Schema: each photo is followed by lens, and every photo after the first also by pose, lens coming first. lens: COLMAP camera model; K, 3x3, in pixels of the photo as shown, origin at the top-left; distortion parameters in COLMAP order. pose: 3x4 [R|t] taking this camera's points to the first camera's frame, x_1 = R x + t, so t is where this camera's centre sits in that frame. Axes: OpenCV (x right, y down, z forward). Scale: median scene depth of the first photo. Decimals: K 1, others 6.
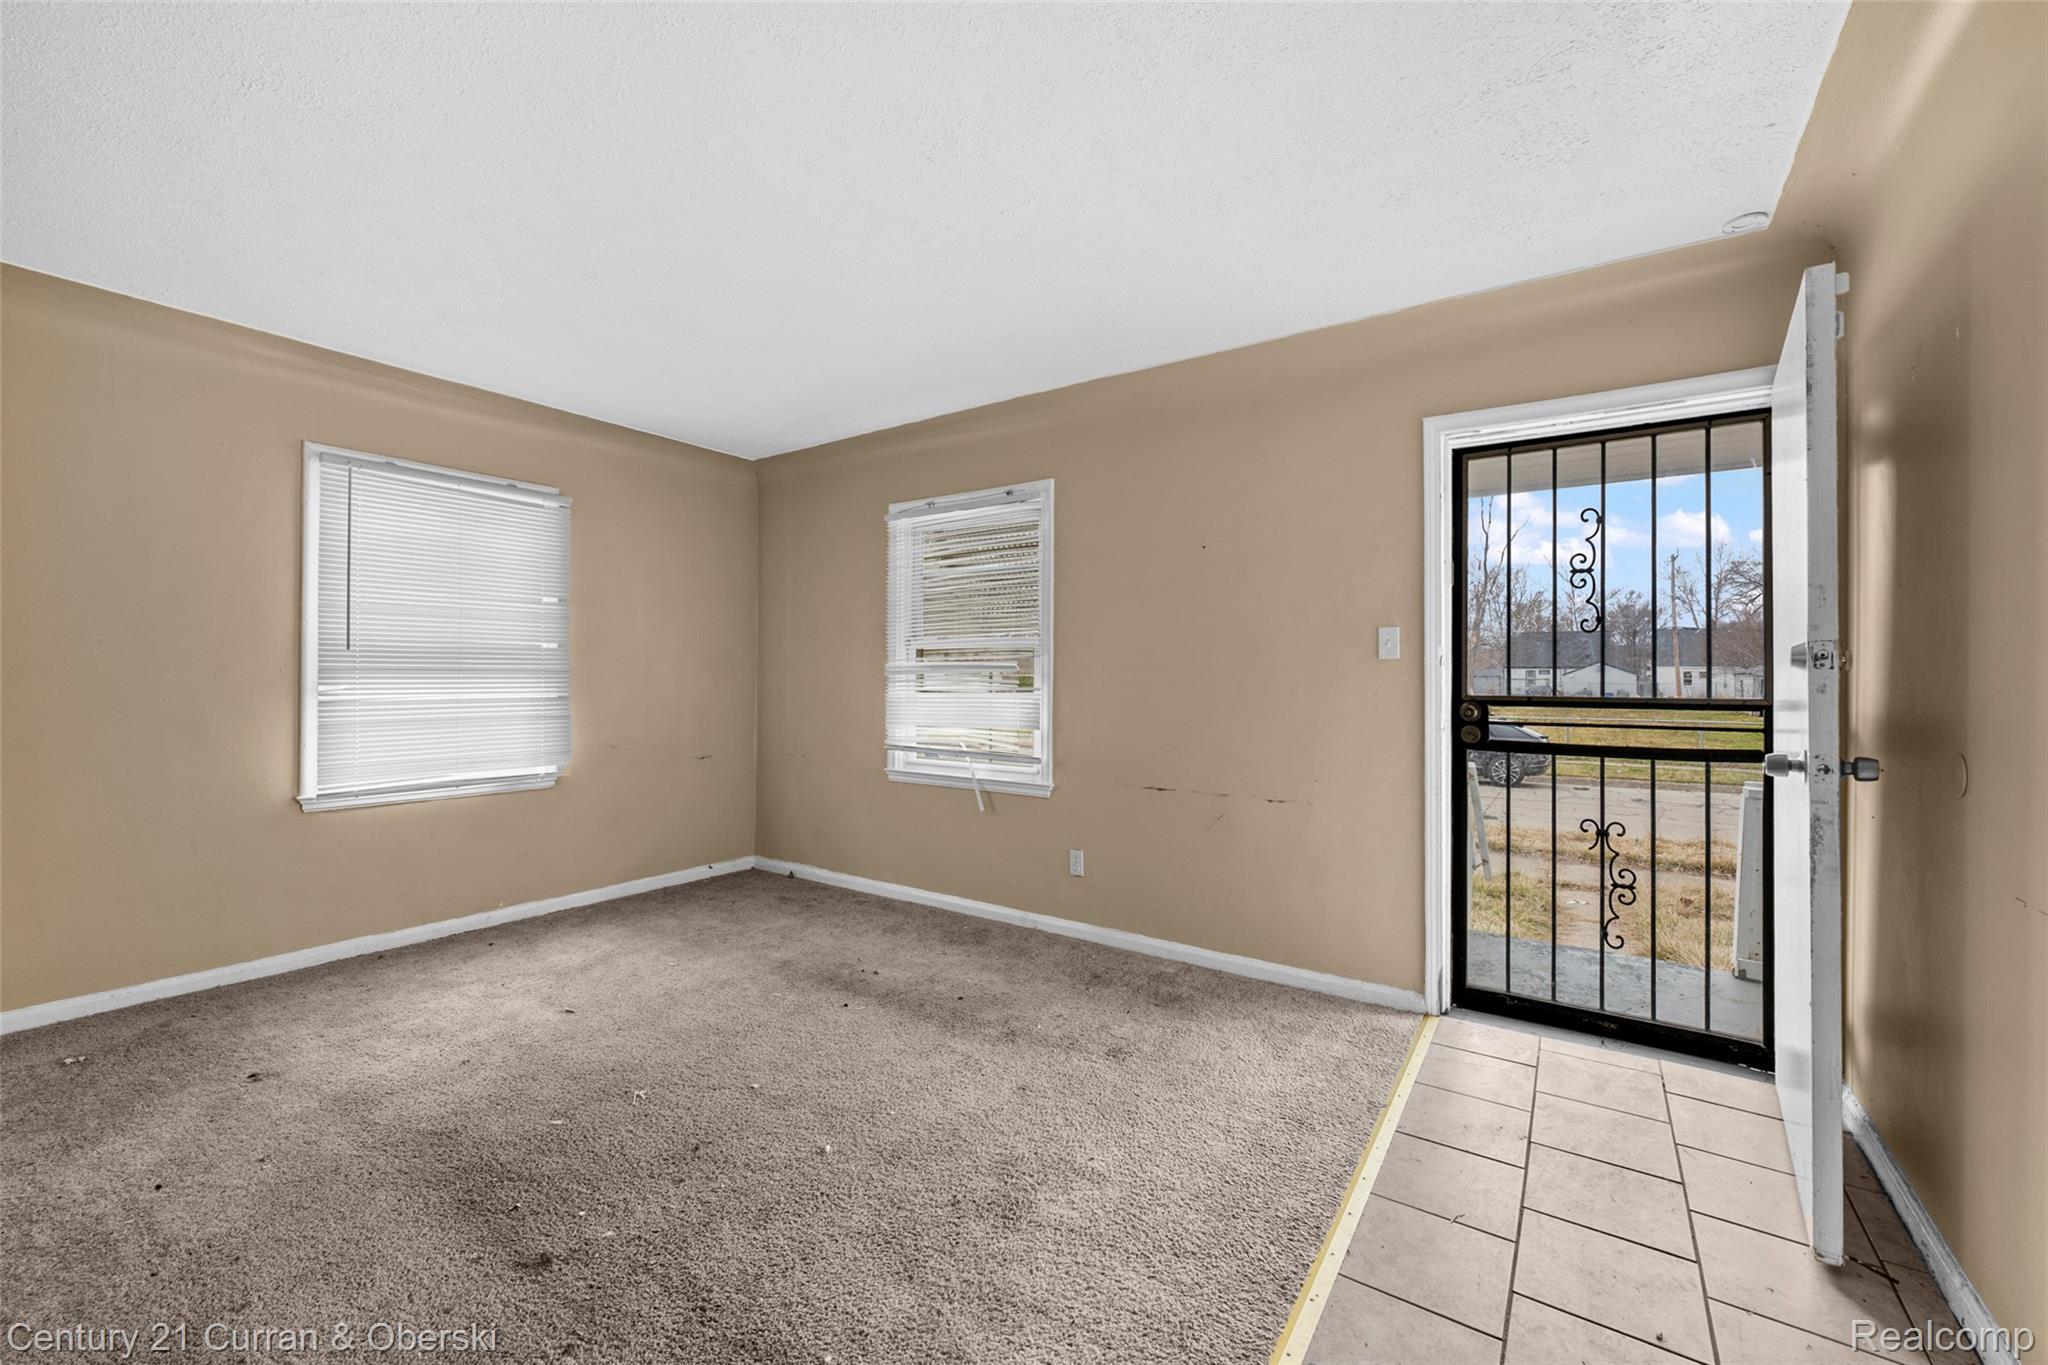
lens RADIAL K [[836.6, 0, 1034.5], [0, 836.6, 668.1], [0, 0, 1]] dist [-0.003507, 0.000492]
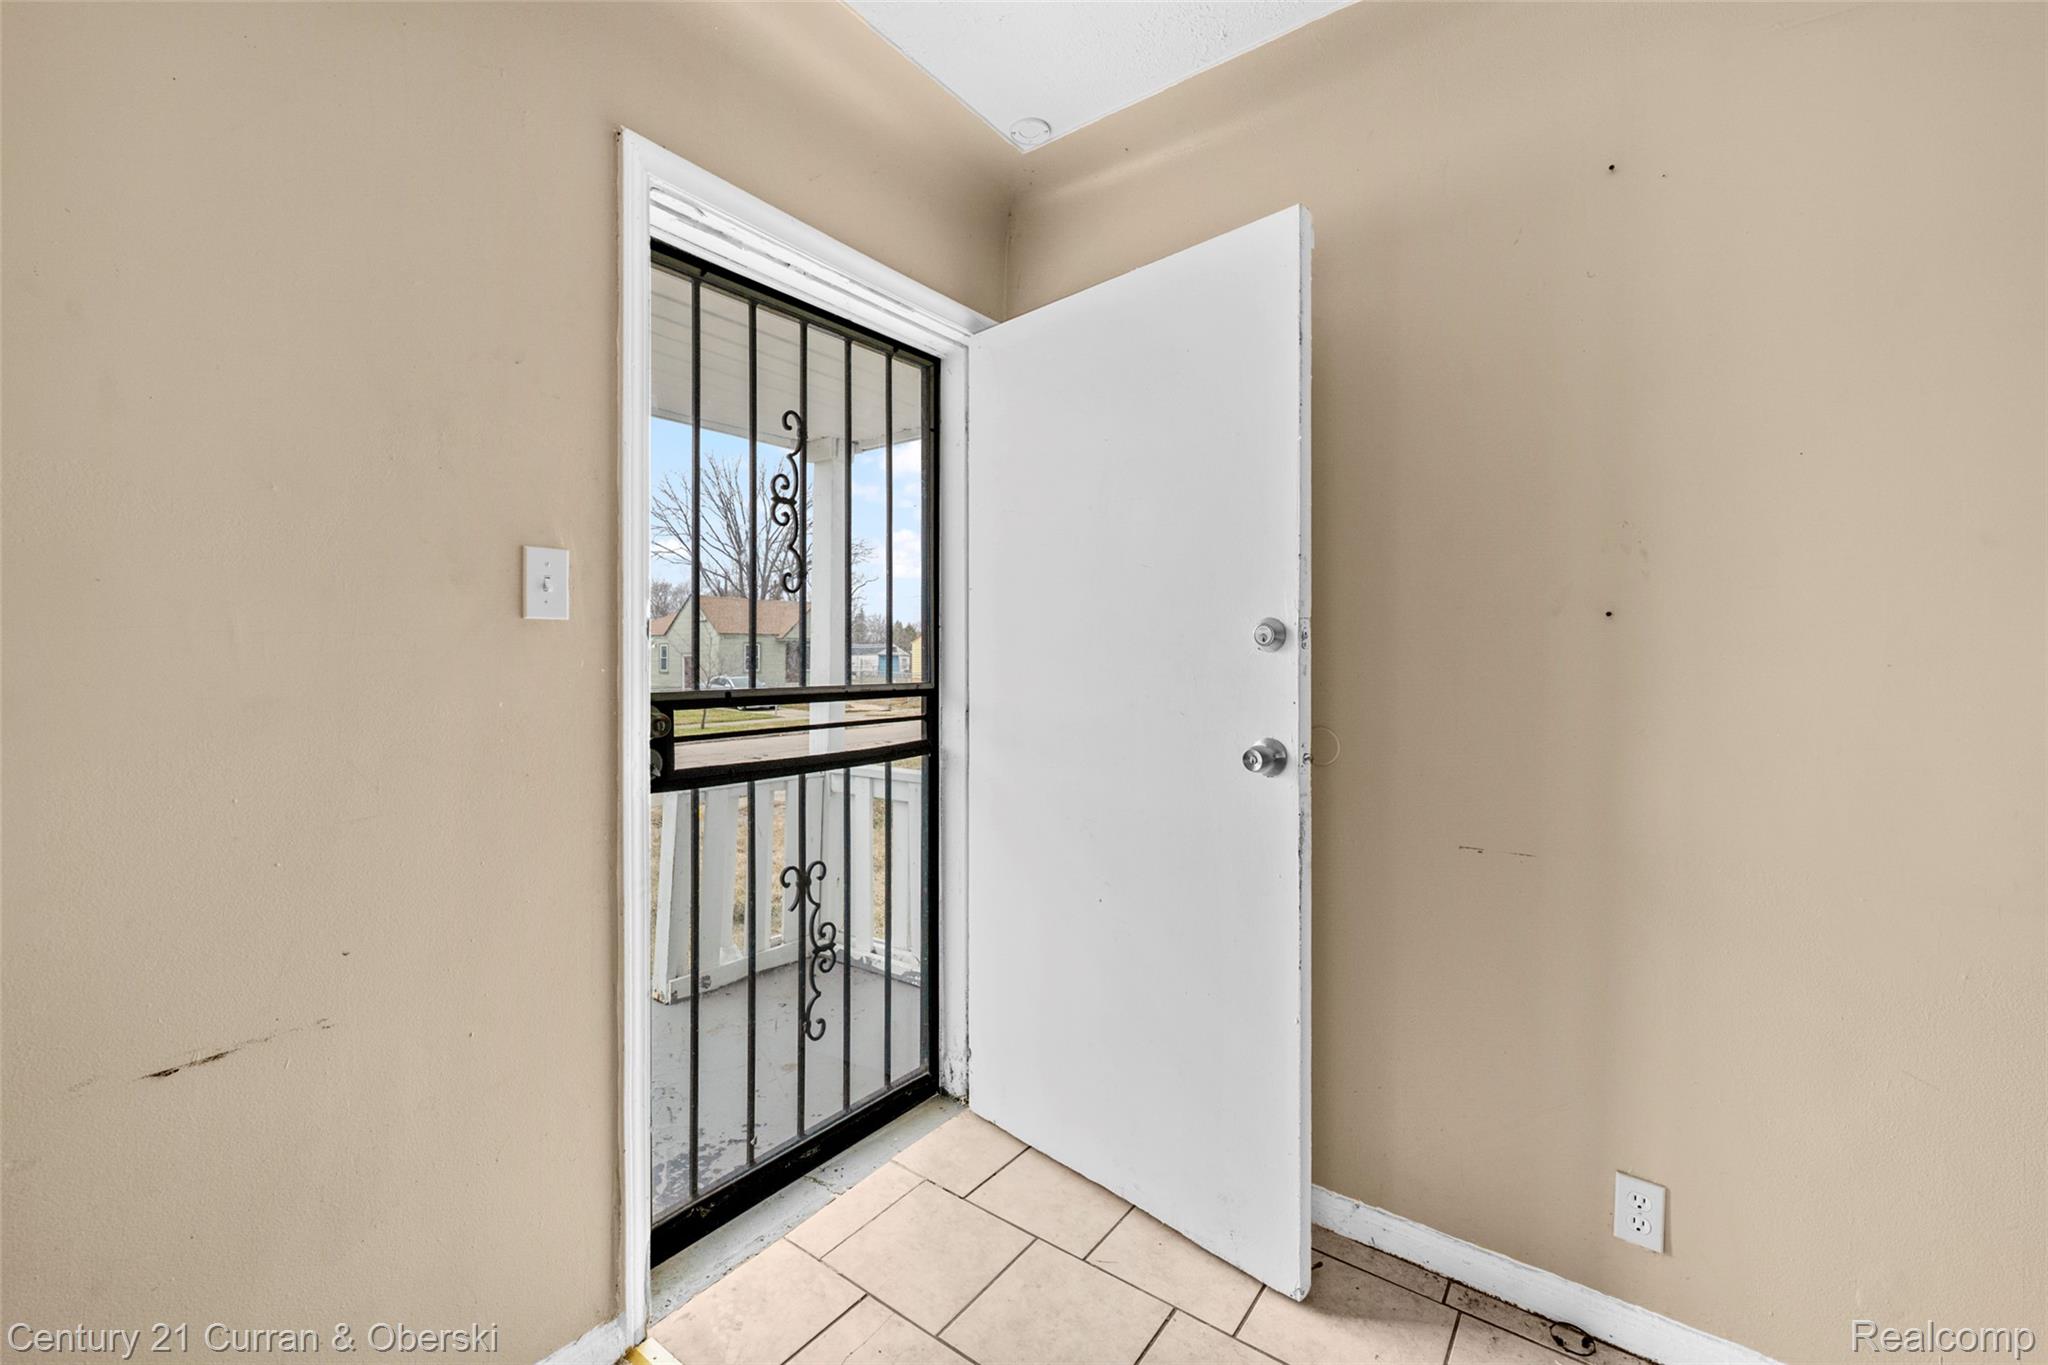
lens RADIAL K [[836.6, 0, 981.2], [0, 836.6, 654.6], [0, 0, 1]] dist [-0.003507, 0.000492]
pose [[0.046243, 0.001005, 0.998930, -0.008053], [-0.001659, 0.999998, -0.000930, 0.006047], [-0.998929, -0.001614, 0.046245, 0.608114]]
